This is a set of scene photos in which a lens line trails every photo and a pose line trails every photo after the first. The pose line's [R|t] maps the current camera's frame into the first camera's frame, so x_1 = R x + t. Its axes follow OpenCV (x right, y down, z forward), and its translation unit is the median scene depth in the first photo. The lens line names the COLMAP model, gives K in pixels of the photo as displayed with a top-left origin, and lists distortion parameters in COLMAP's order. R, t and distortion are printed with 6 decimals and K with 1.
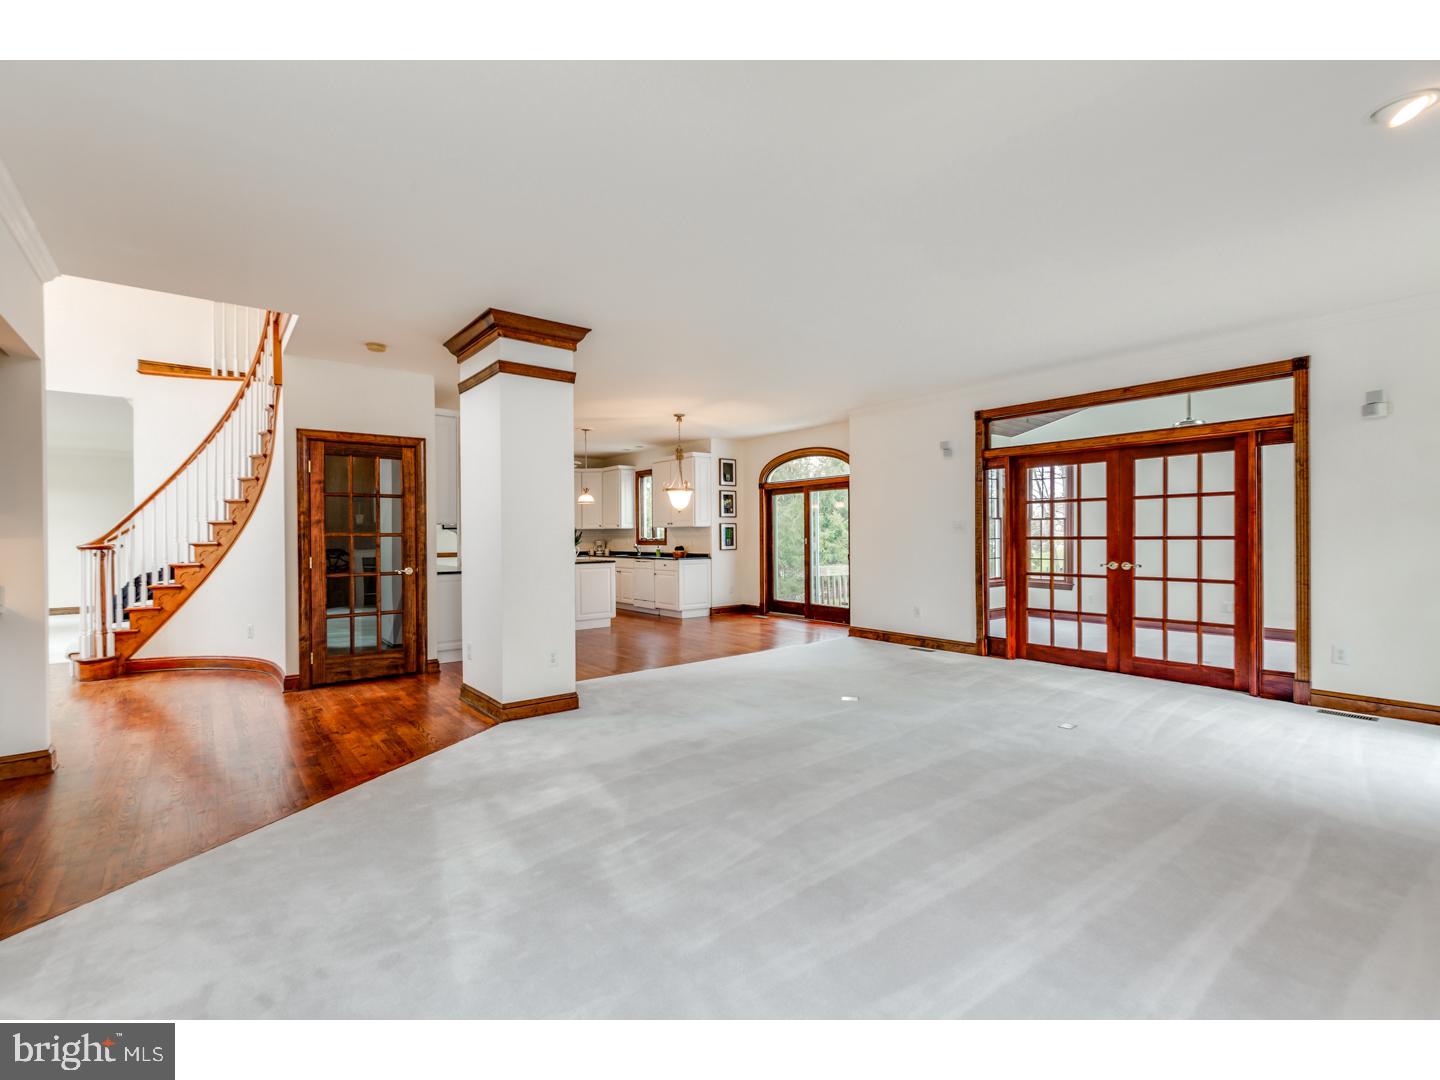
lens RADIAL K [[641.6, 0, 718.3], [0, 641.6, 542.4], [0, 0, 1]] dist [0.000567, 0.000050]
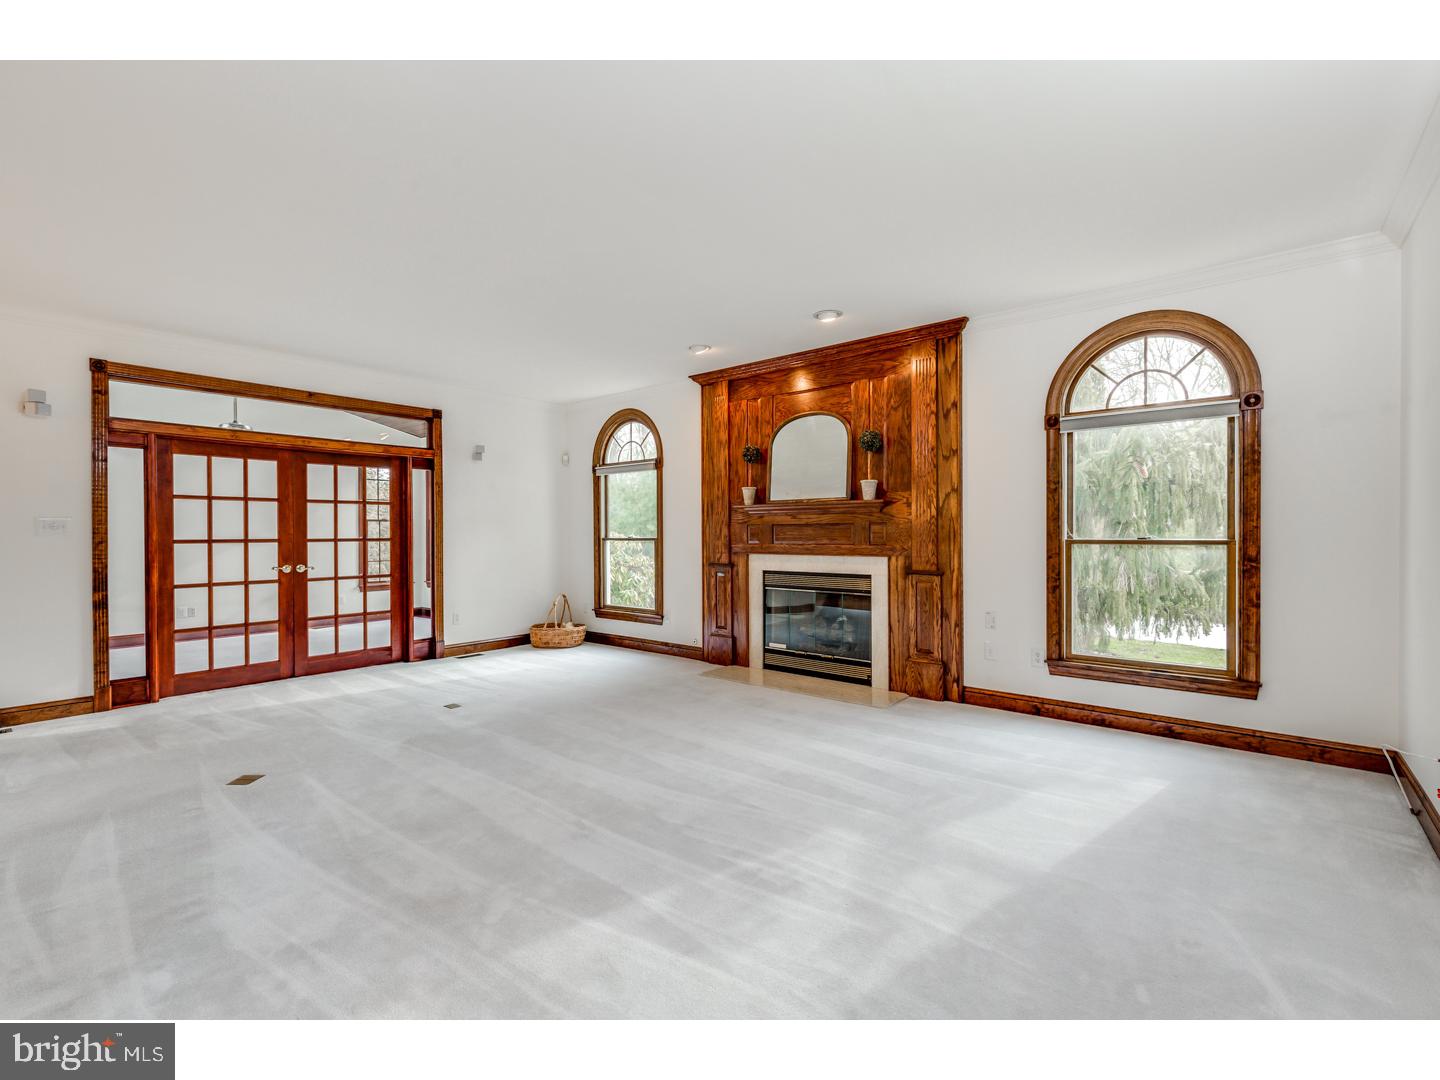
lens RADIAL K [[641.6, 0, 712.6], [0, 641.6, 539.2], [0, 0, 1]] dist [0.000567, 0.000050]
pose [[-0.168360, 0.000823, 0.985725, -0.532062], [0.014279, 0.999897, 0.001604, -0.001656], [-0.985622, 0.014345, -0.168354, 0.618199]]
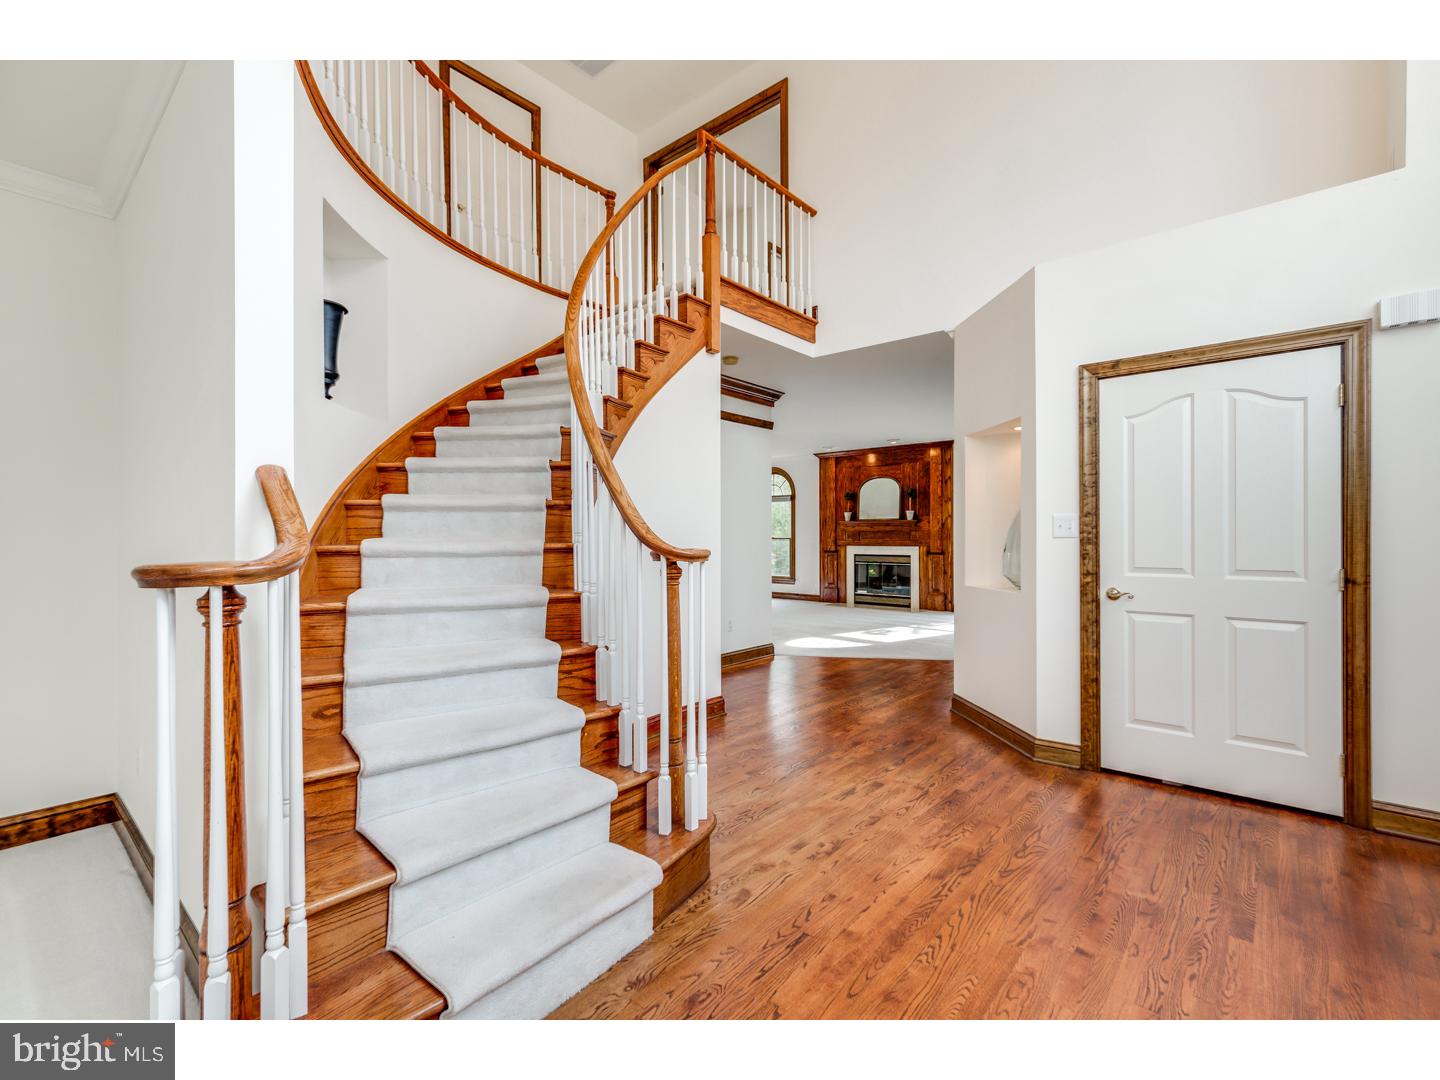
lens RADIAL K [[641.6, 0, 725.8], [0, 641.6, 541.0], [0, 0, 1]] dist [0.000567, 0.000050]
pose [[-0.185643, -0.000327, 0.982617, -1.673529], [0.014434, 0.999891, 0.003060, -0.003149], [-0.982511, 0.014751, -0.185619, 1.266119]]
